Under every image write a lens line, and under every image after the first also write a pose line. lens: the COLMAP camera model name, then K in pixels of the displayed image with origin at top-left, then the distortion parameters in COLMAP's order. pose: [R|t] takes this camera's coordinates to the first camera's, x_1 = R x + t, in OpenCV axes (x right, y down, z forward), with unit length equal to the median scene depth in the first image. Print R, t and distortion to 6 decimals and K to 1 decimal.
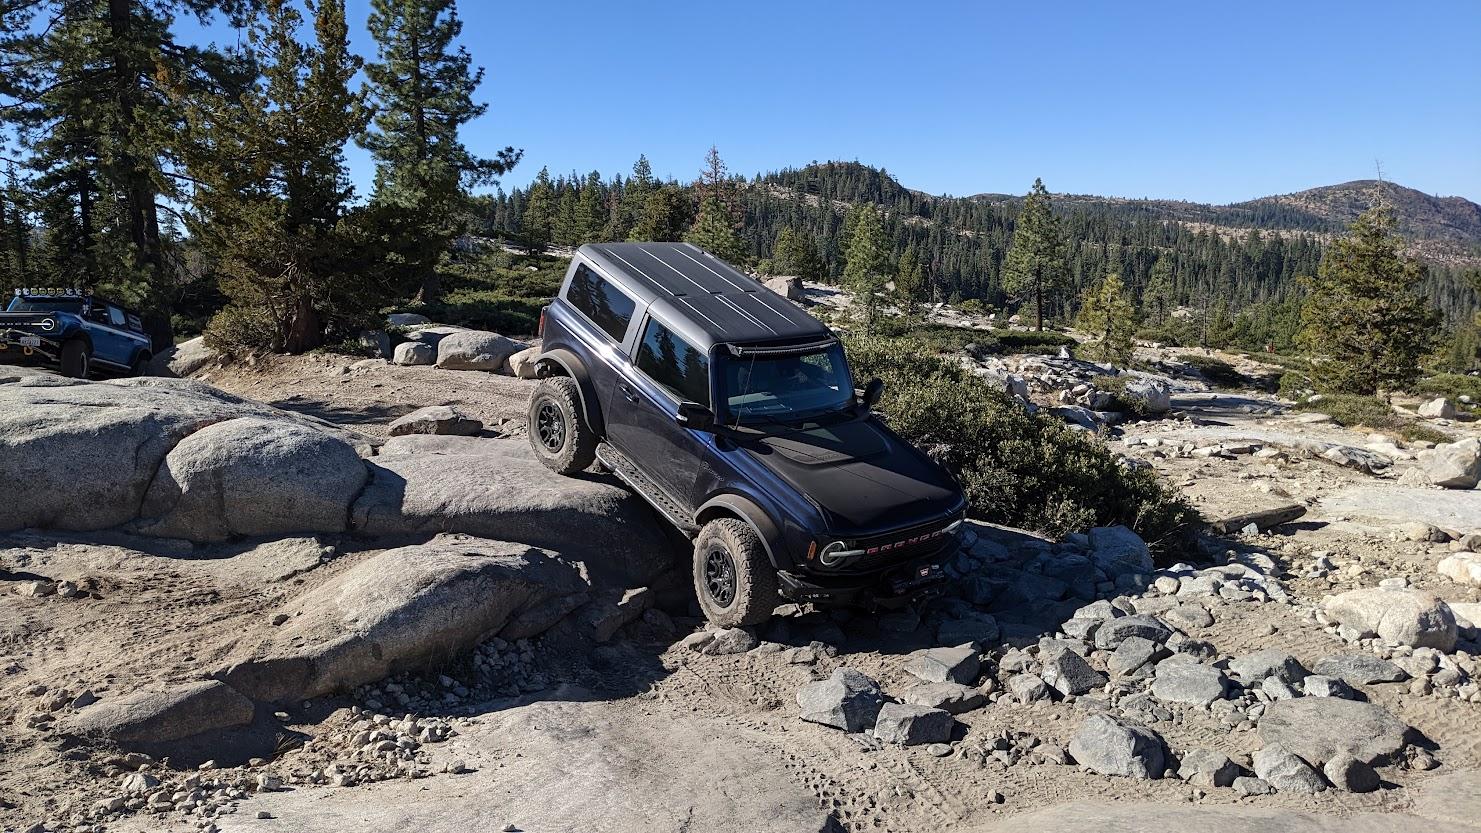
lens RADIAL K [[1280.6, 0, 740.5], [0, 1280.6, 416.5], [0, 0, 1]] dist [0.124518, -0.227481]
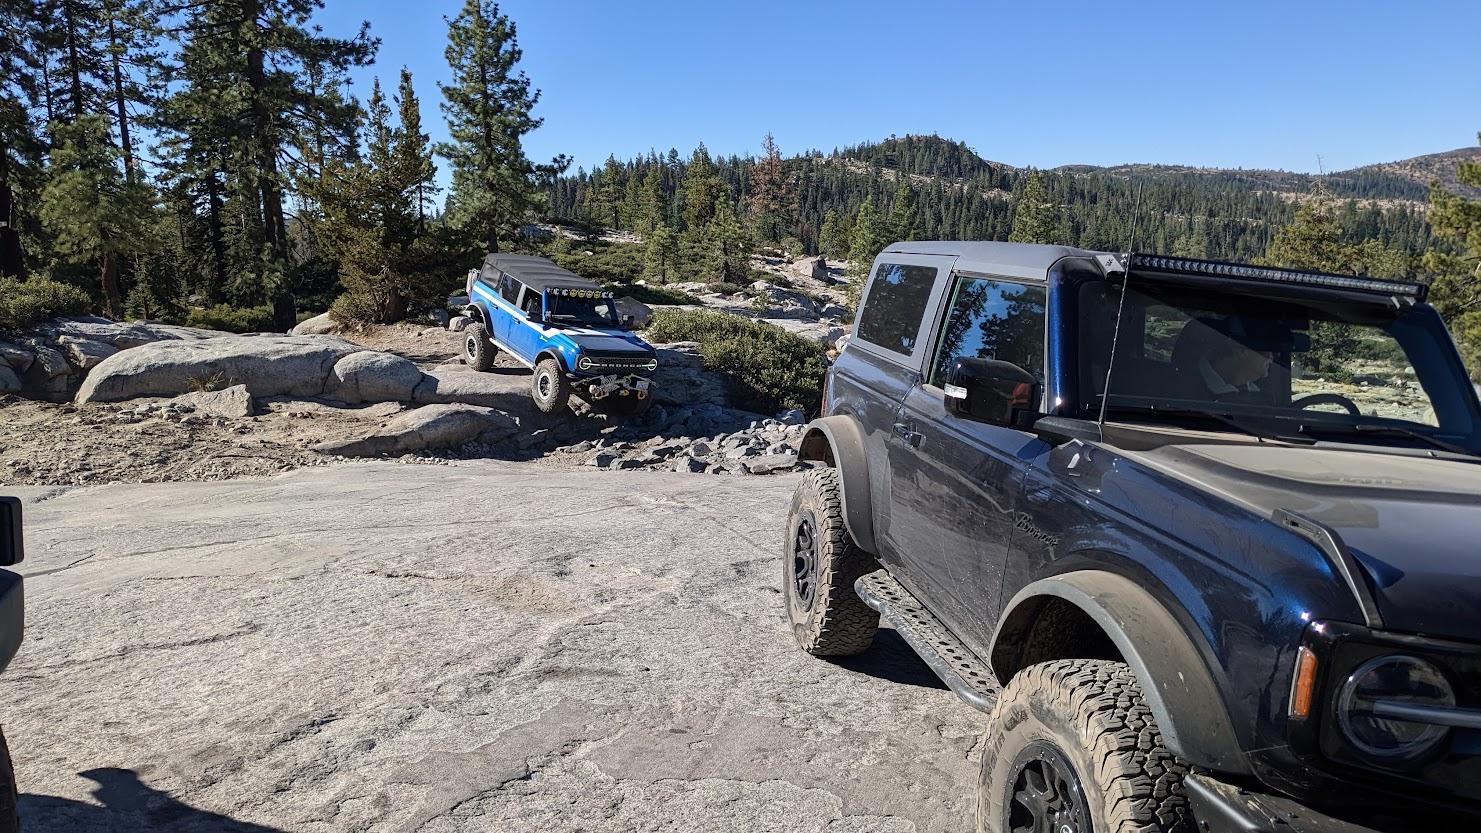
lens RADIAL K [[1280.6, 0, 740.5], [0, 1280.6, 416.5], [0, 0, 1]] dist [0.124518, -0.227481]
pose [[0.997946, 0.003392, -0.063969, 0.066511], [-0.002133, 0.999803, 0.019736, 0.011476], [0.064023, -0.019559, 0.997757, -0.195095]]
